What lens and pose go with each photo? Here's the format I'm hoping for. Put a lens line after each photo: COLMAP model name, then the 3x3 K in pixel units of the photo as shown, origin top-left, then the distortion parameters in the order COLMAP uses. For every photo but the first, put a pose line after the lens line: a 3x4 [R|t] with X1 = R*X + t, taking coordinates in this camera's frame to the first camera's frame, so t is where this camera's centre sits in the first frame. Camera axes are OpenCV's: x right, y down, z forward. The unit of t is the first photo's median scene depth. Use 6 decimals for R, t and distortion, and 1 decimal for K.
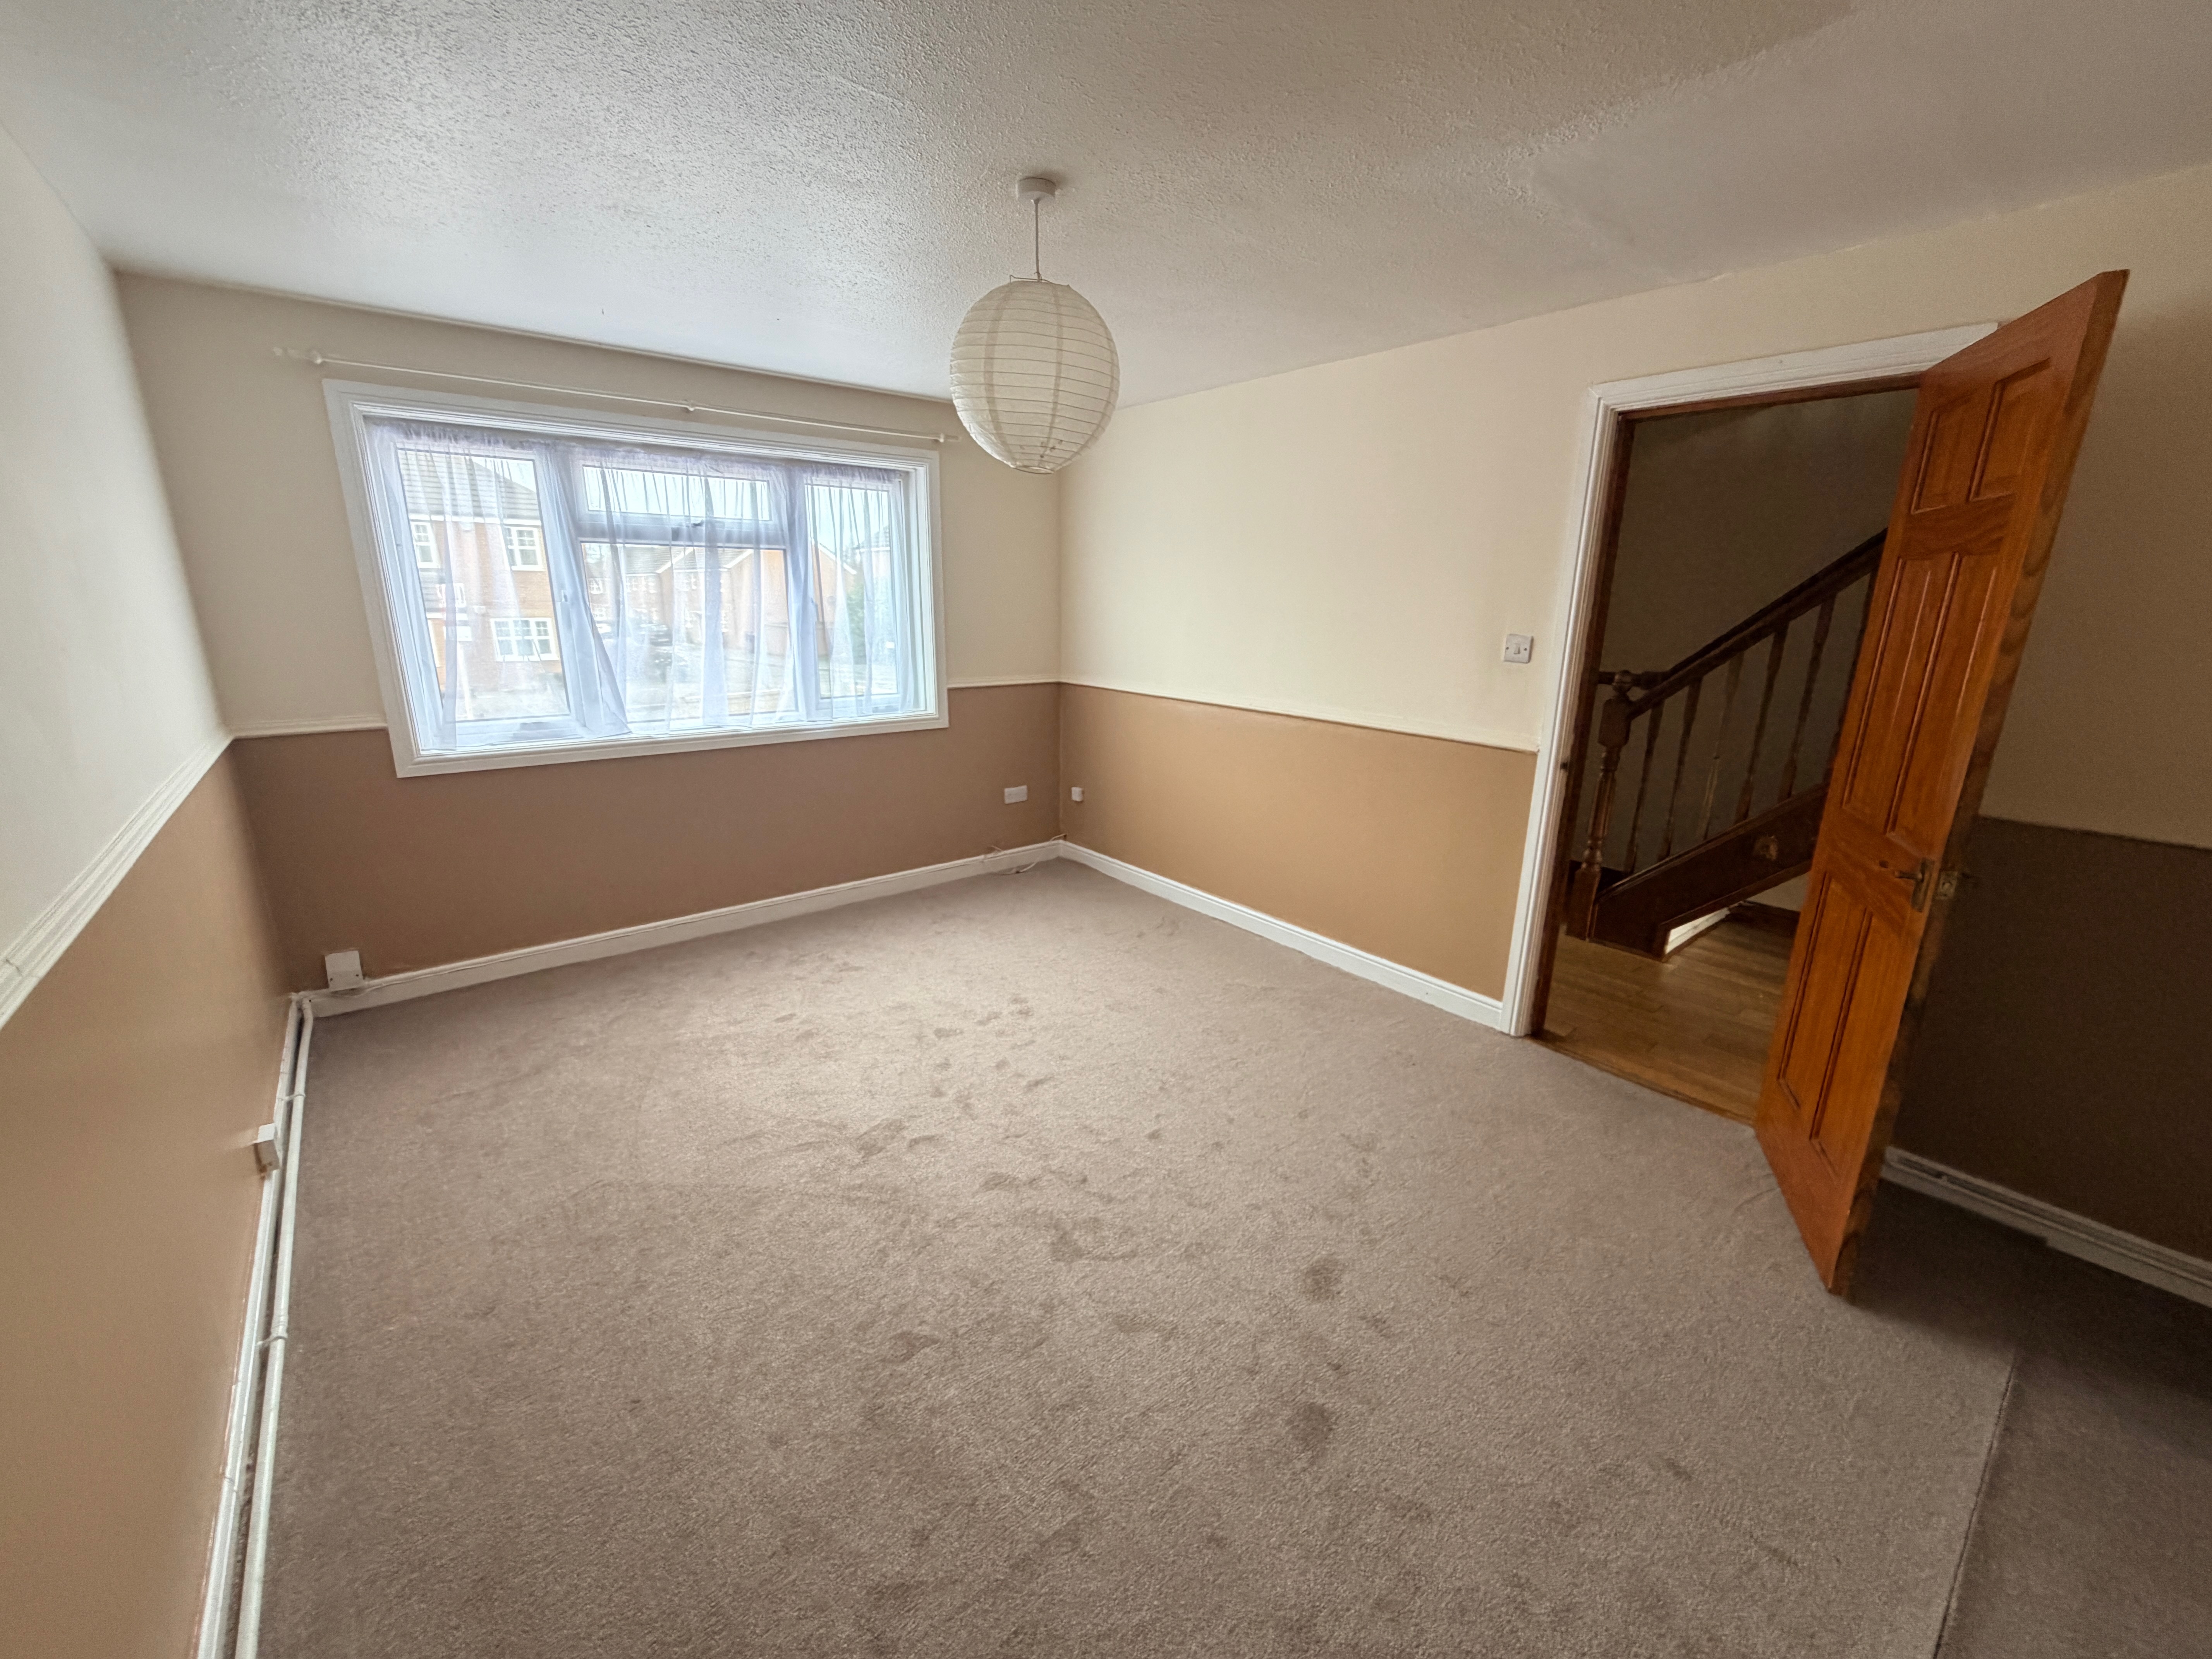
lens RADIAL K [[898.1, 0, 1060.5], [0, 898.1, 840.0], [0, 0, 1]] dist [-0.000604, -0.000091]
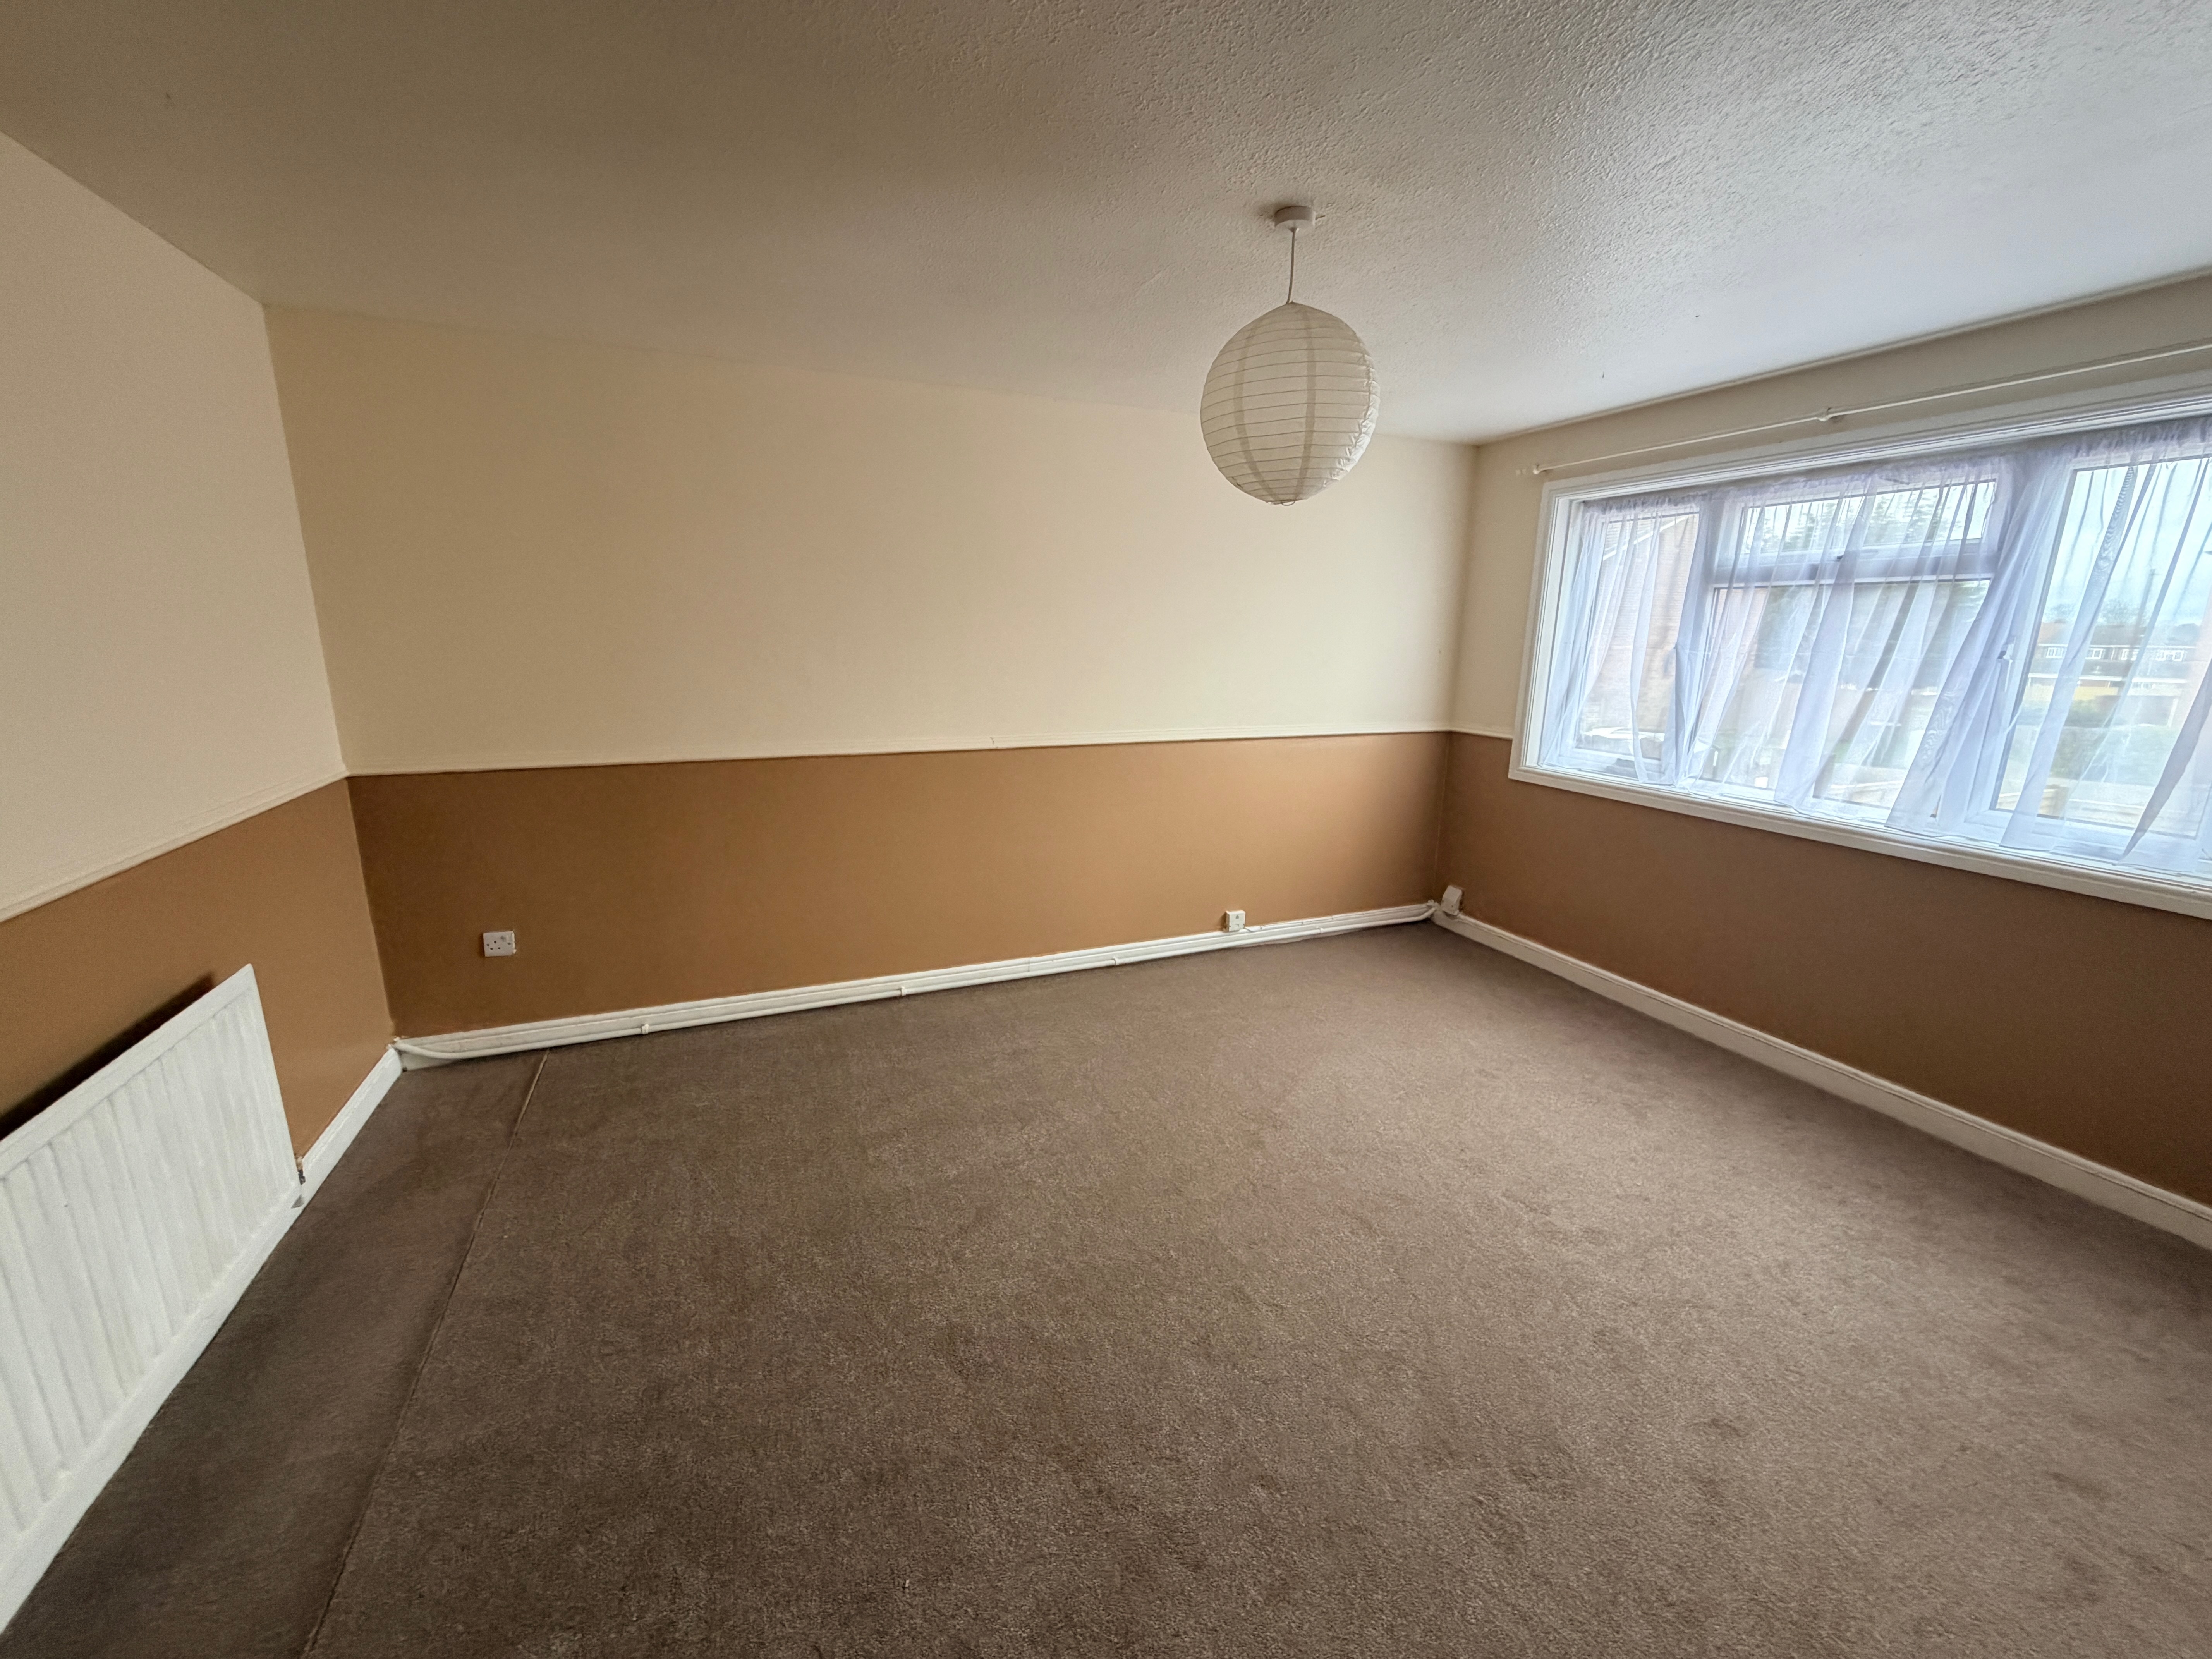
lens RADIAL K [[882.0, 0, 1086.4], [0, 882.0, 831.0], [0, 0, 1]] dist [-0.001644, -0.000249]
pose [[-0.282425, 0.211306, -0.935728, 0.592322], [-0.256011, 0.923457, 0.285805, -0.187747], [0.924497, 0.320275, -0.206711, 0.648805]]
